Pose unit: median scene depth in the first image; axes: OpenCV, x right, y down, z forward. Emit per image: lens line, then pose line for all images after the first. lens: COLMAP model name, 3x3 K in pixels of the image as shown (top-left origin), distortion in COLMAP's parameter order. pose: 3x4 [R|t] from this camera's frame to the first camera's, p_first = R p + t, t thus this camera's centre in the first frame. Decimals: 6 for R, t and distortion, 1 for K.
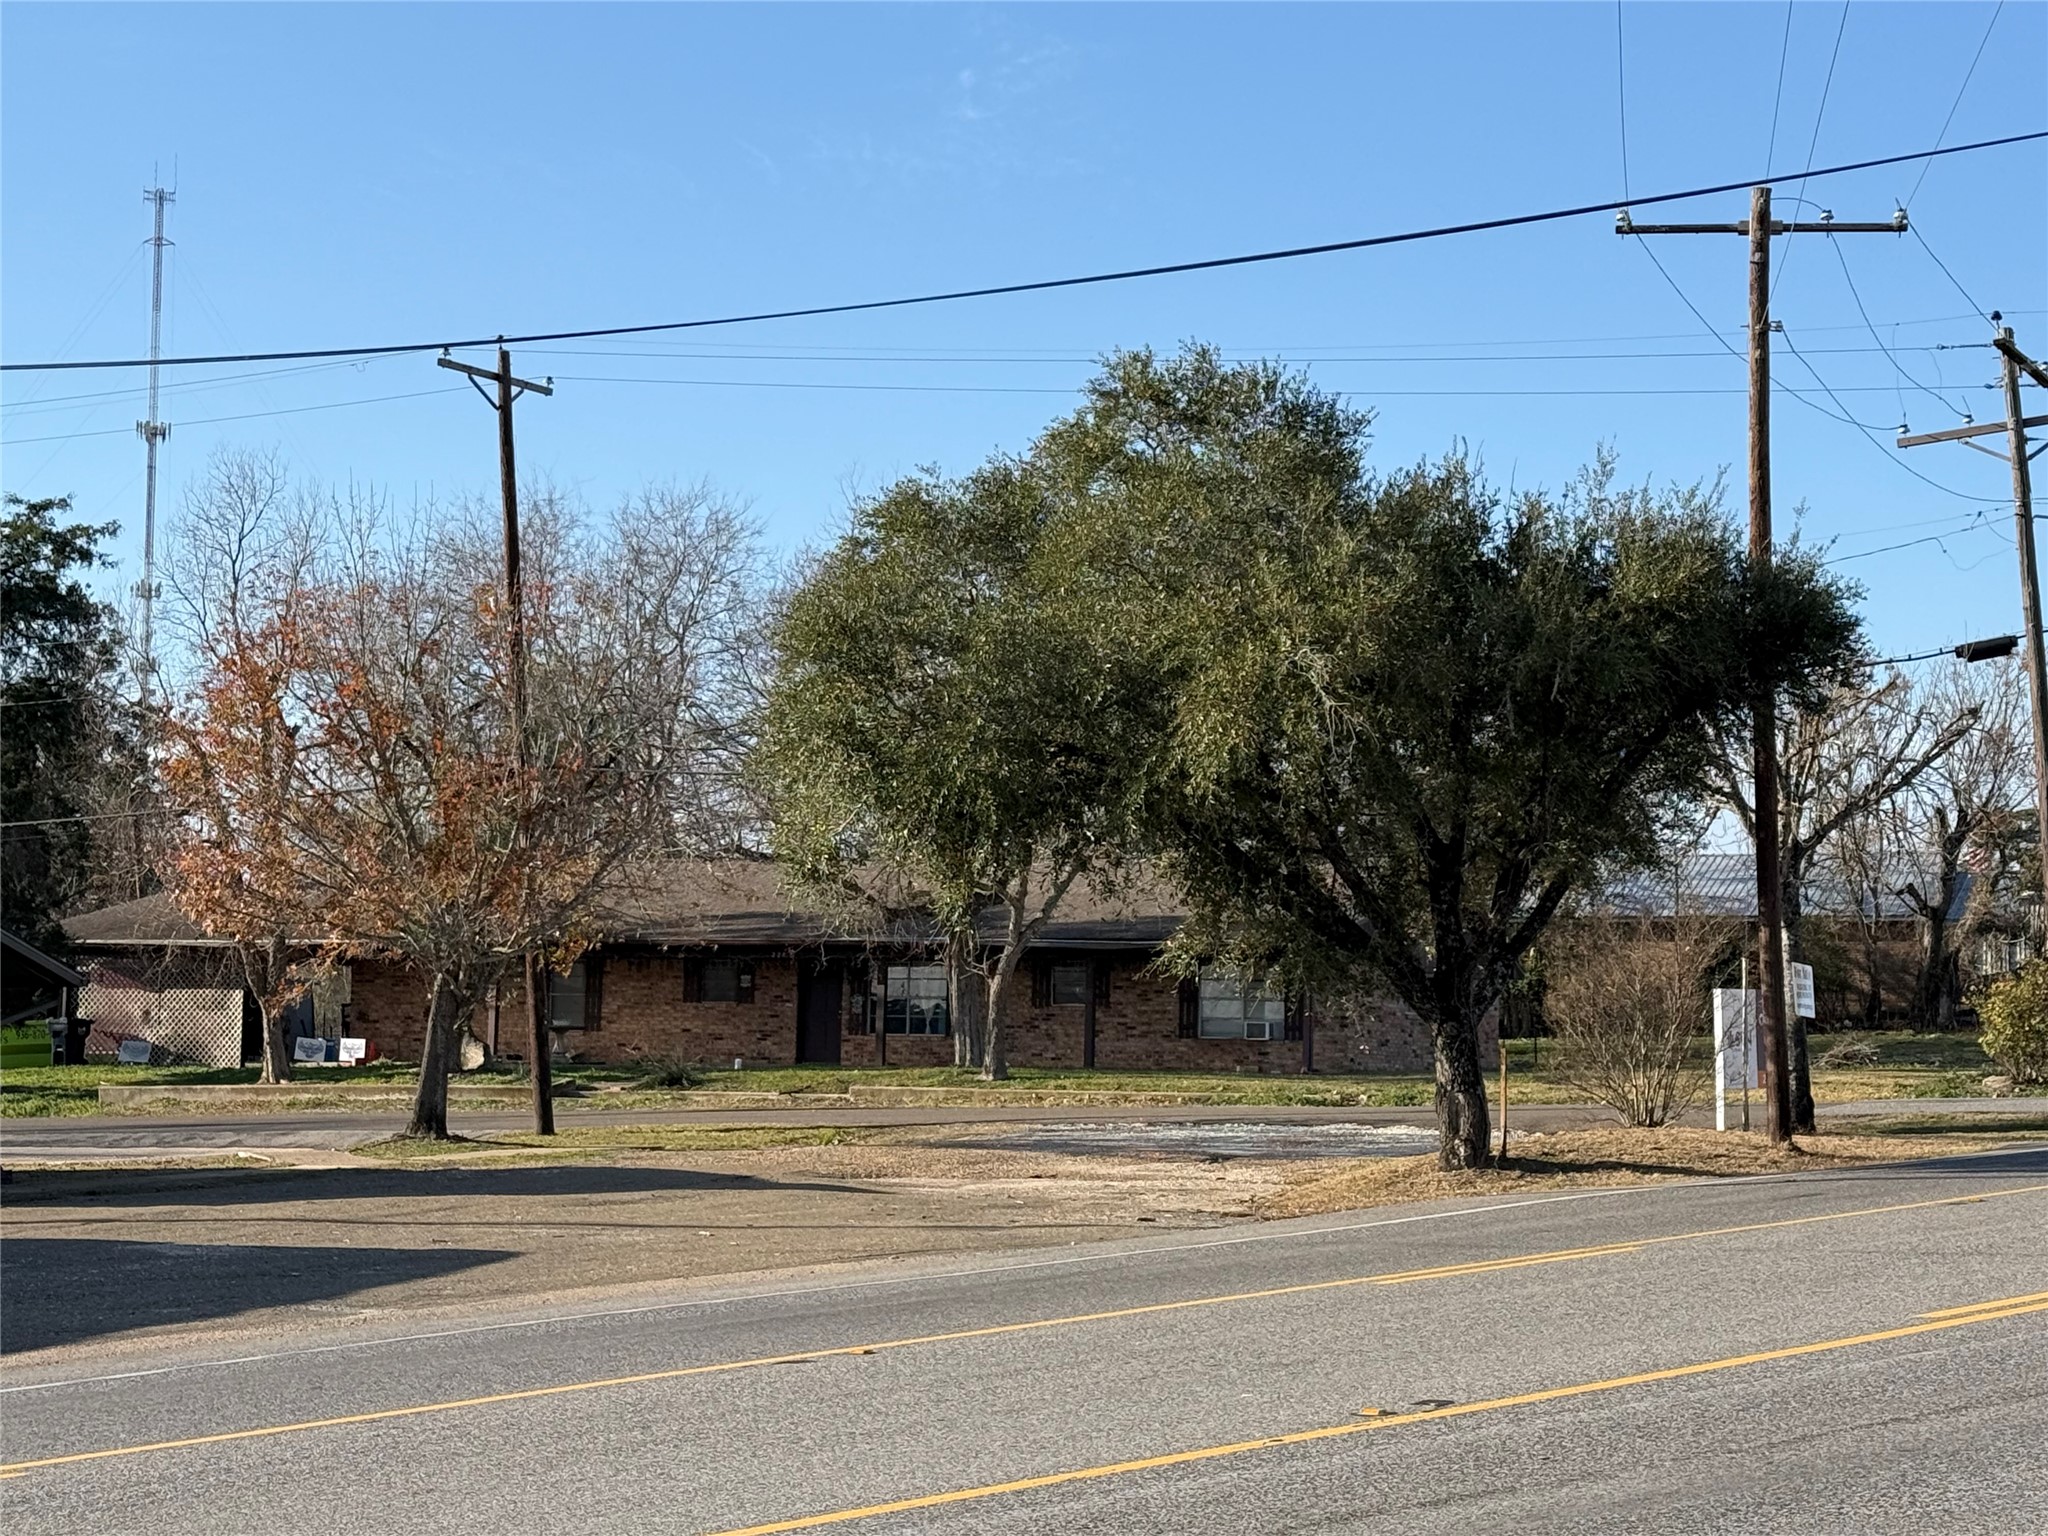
lens RADIAL K [[3888.8, 0, 1024.0], [0, 3888.8, 768.0], [0, 0, 1]] dist [-0.050809, -0.071833]
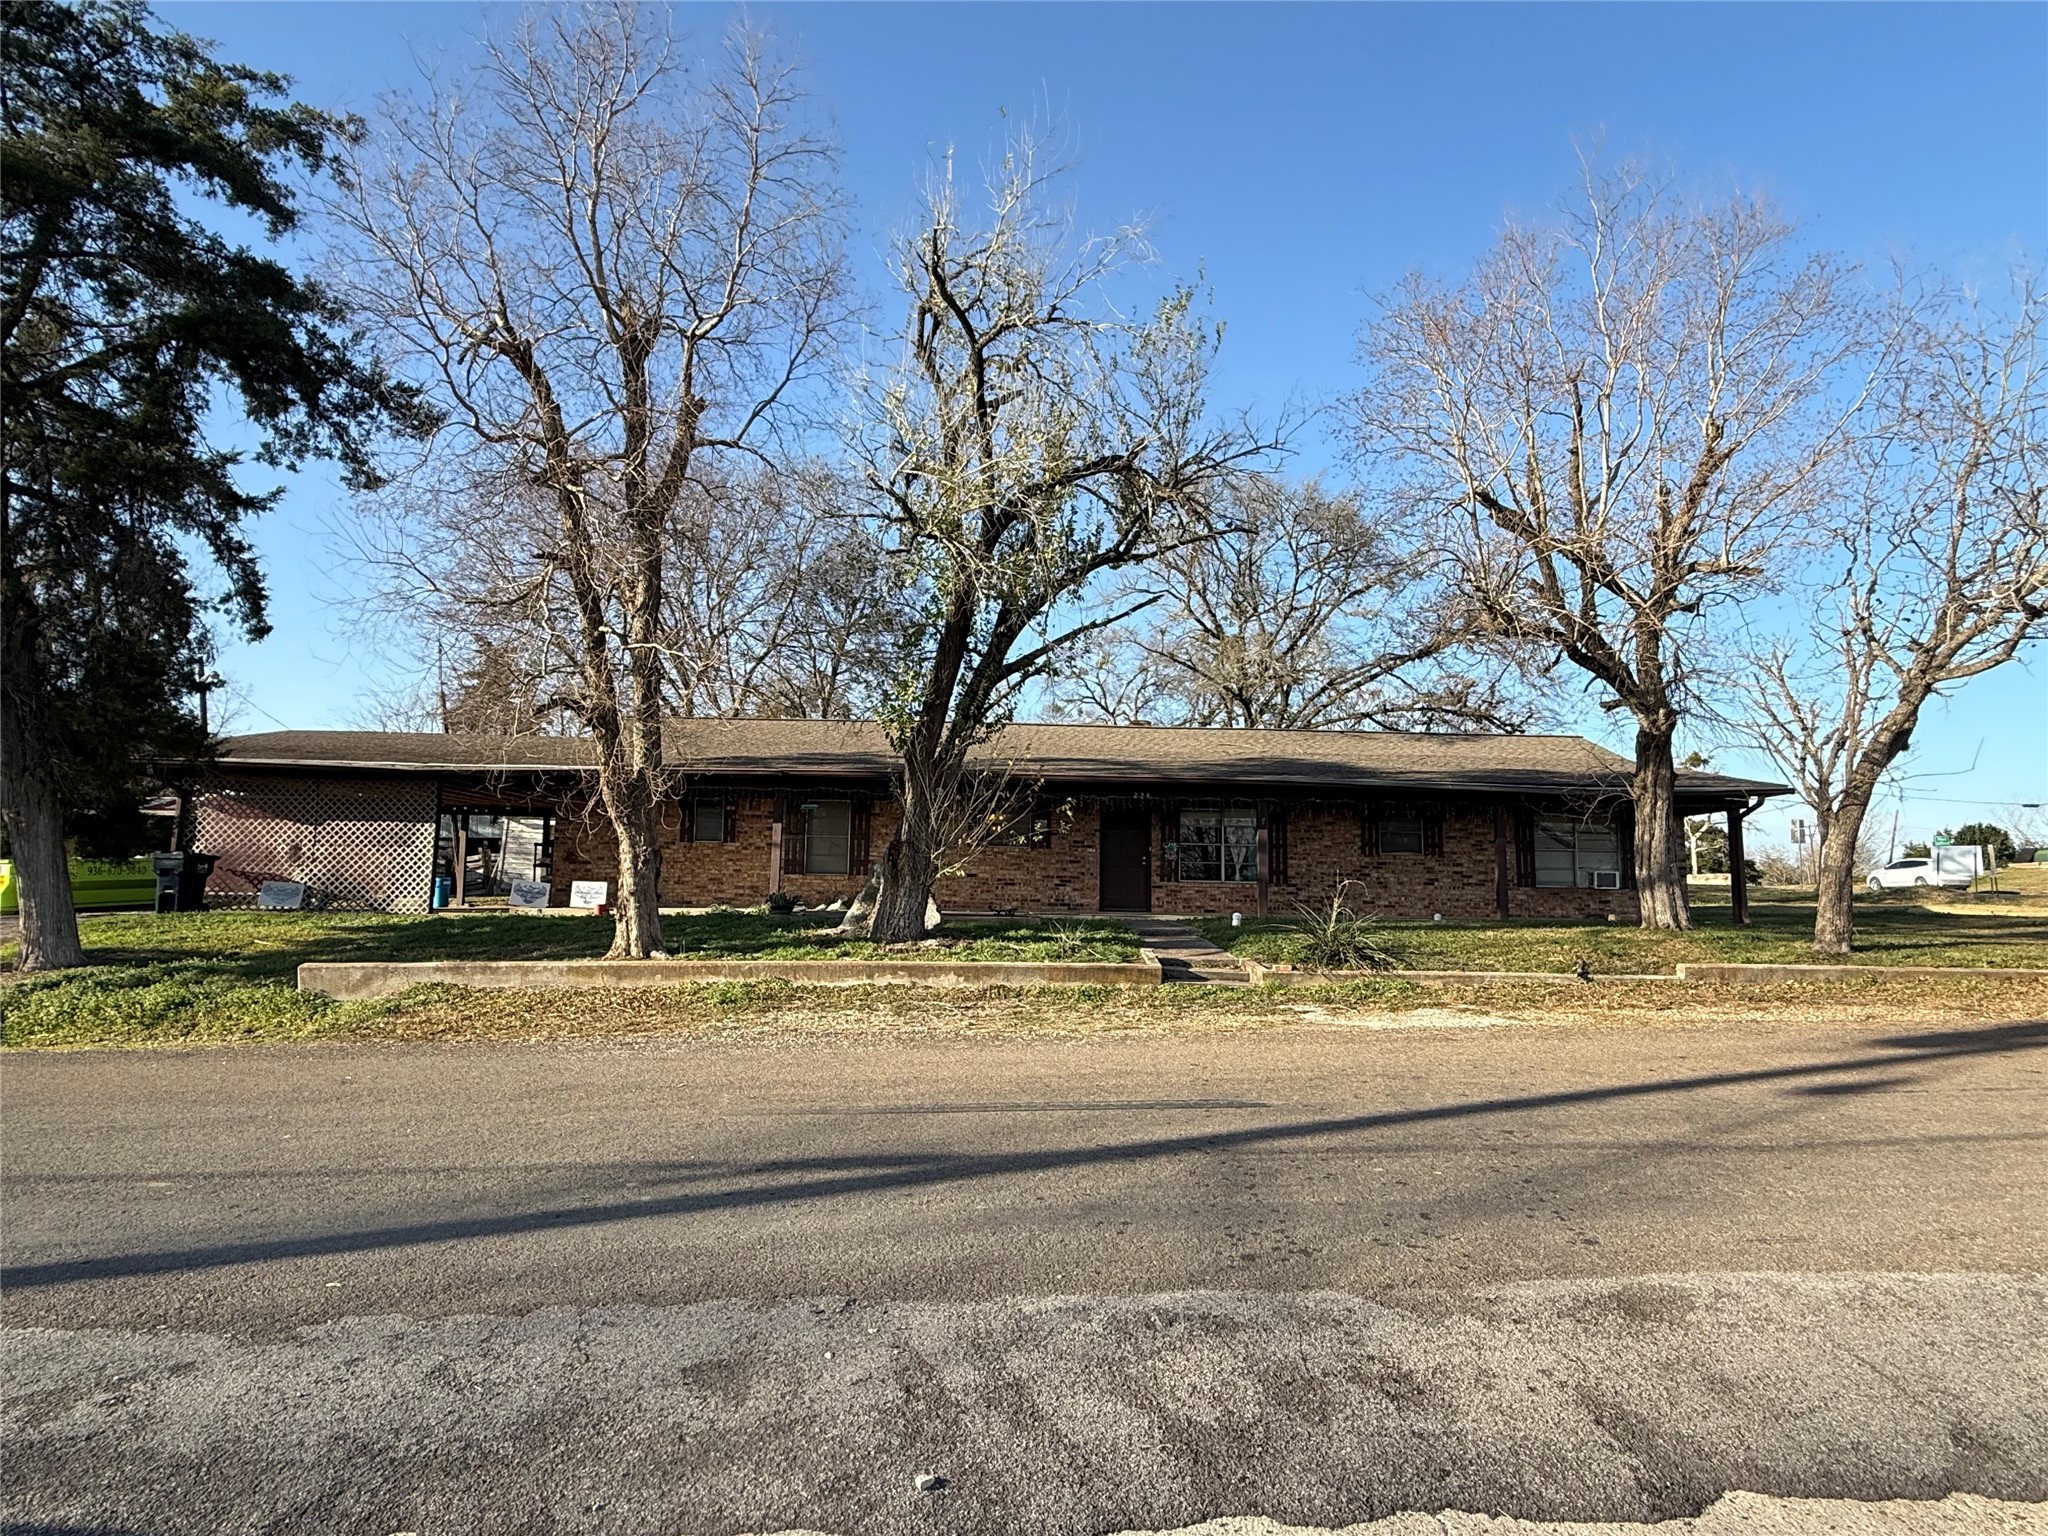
lens RADIAL K [[1114.5, 0, 1024.0], [0, 1114.5, 768.0], [0, 0, 1]] dist [-0.034808, -0.001124]
pose [[0.890913, 0.051479, 0.451247, -0.206223], [-0.038976, 0.998556, -0.036965, 0.051537], [-0.452498, 0.015345, 0.891633, 0.761116]]
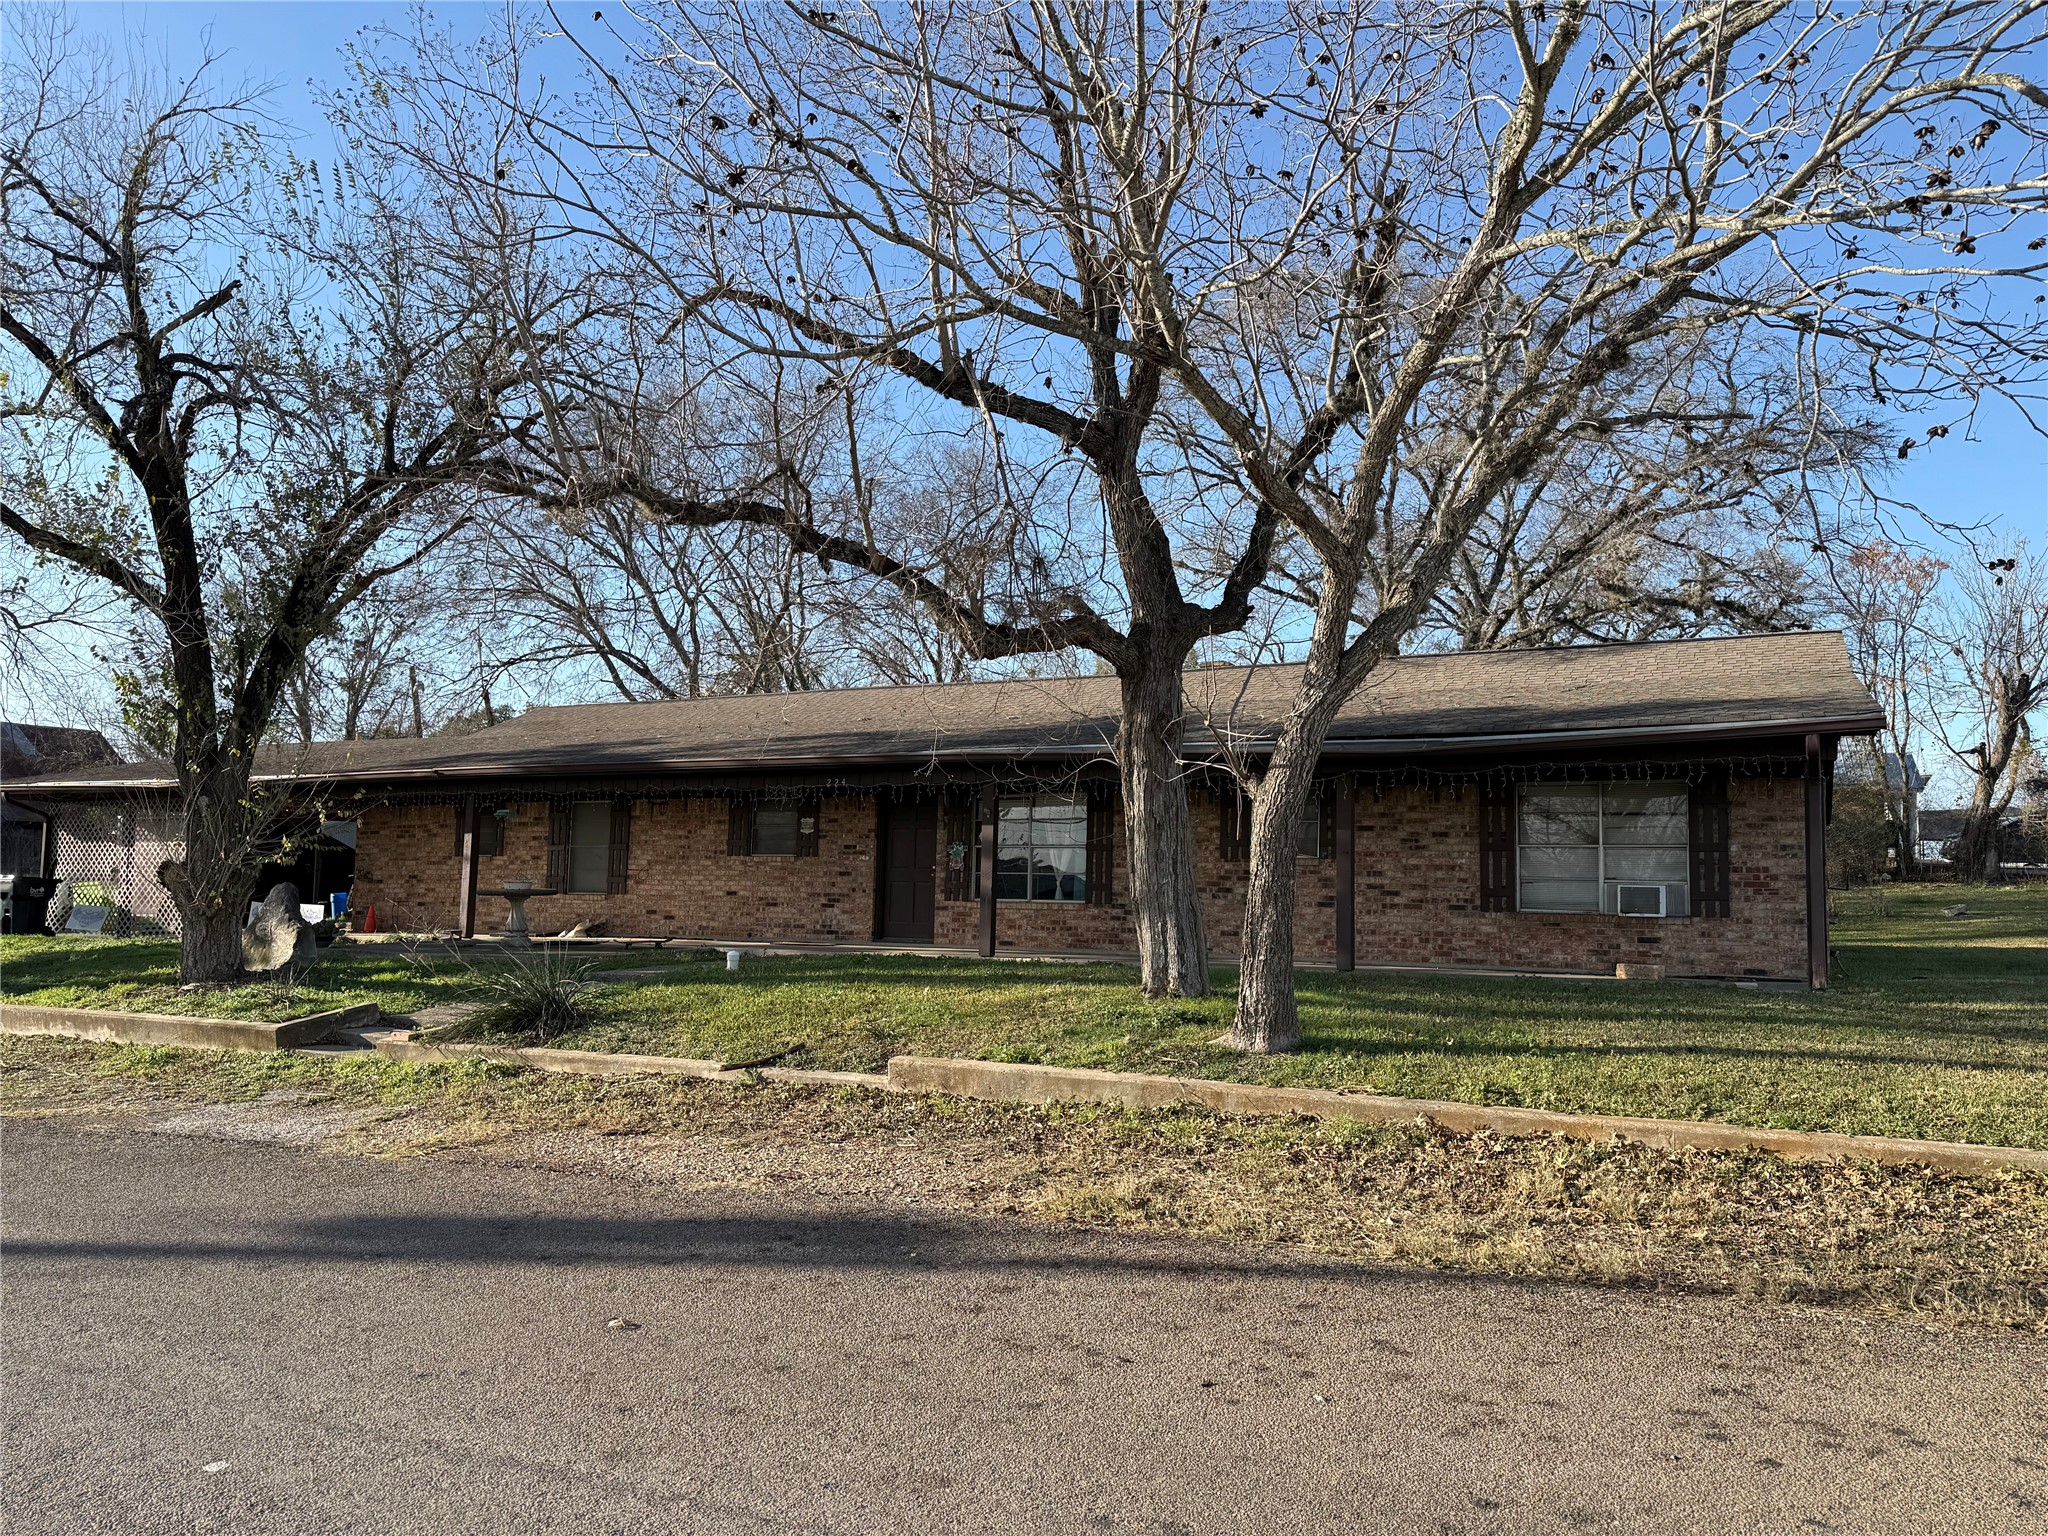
lens RADIAL K [[1442.4, 0, 1024.0], [0, 1442.4, 768.0], [0, 0, 1]] dist [0.005185, 0.000905]
pose [[0.999629, -0.002689, -0.027099, -0.023868], [0.002535, 0.999980, -0.005712, 0.046333], [0.027114, 0.005641, 0.999616, 0.741522]]
